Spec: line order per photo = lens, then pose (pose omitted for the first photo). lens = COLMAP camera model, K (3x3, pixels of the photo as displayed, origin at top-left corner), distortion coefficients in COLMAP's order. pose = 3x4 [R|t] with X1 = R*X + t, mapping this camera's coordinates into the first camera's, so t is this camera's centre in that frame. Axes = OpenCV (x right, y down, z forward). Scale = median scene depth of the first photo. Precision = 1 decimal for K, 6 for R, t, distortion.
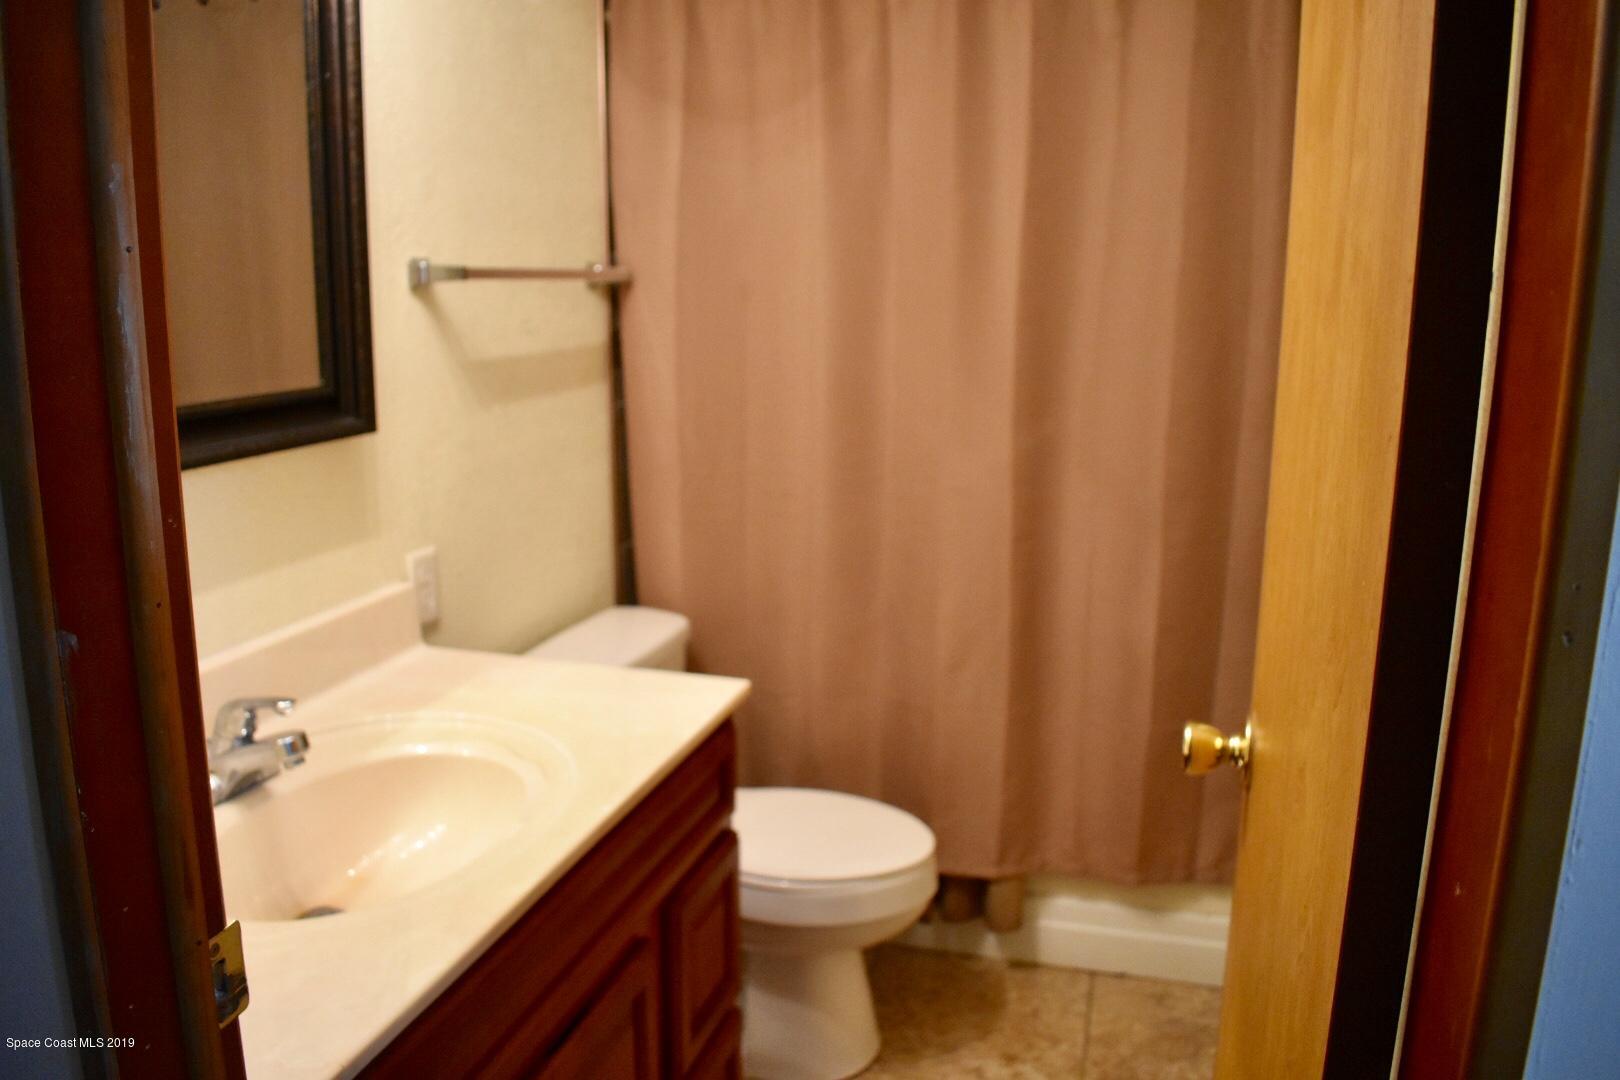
lens RADIAL K [[1270.8, 0, 810.0], [0, 1270.8, 540.0], [0, 0, 1]] dist [-0.099504, 0.028126]
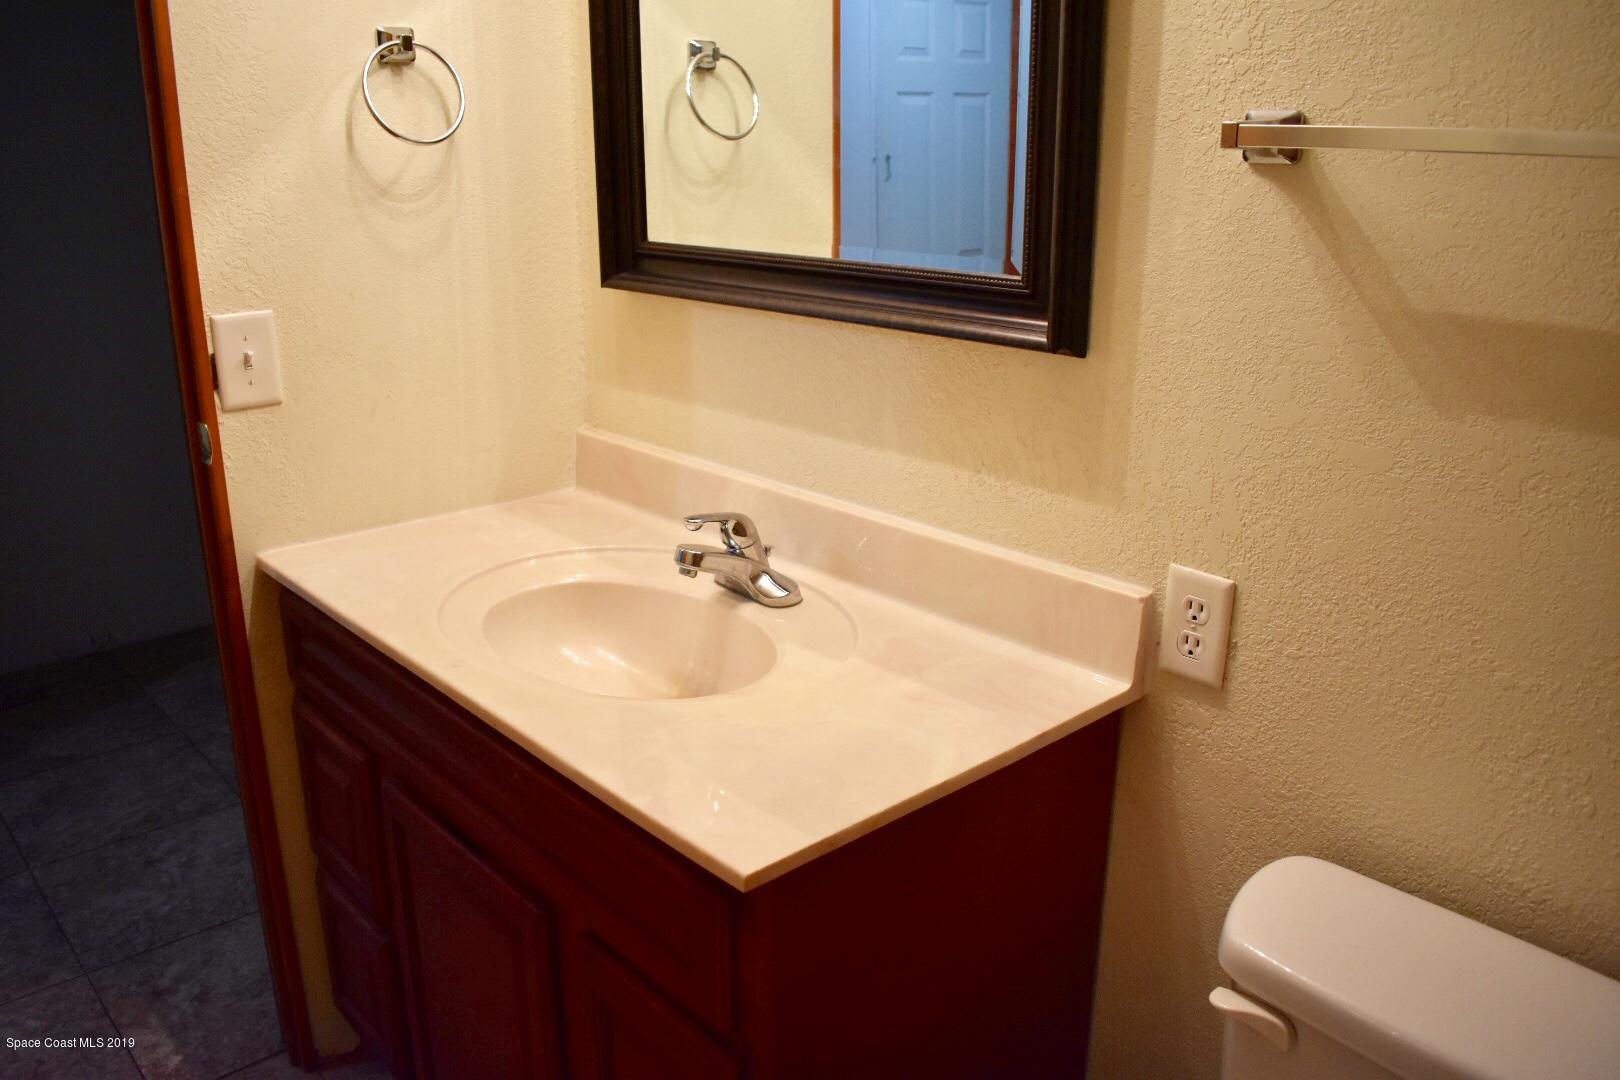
lens RADIAL K [[1270.8, 0, 810.0], [0, 1270.8, 540.0], [0, 0, 1]] dist [-0.099504, 0.028126]
pose [[-0.499732, 0.256614, -0.827295, 0.441982], [-0.177941, 0.904322, 0.387992, -0.290272], [0.847706, 0.341101, -0.406257, 1.393627]]
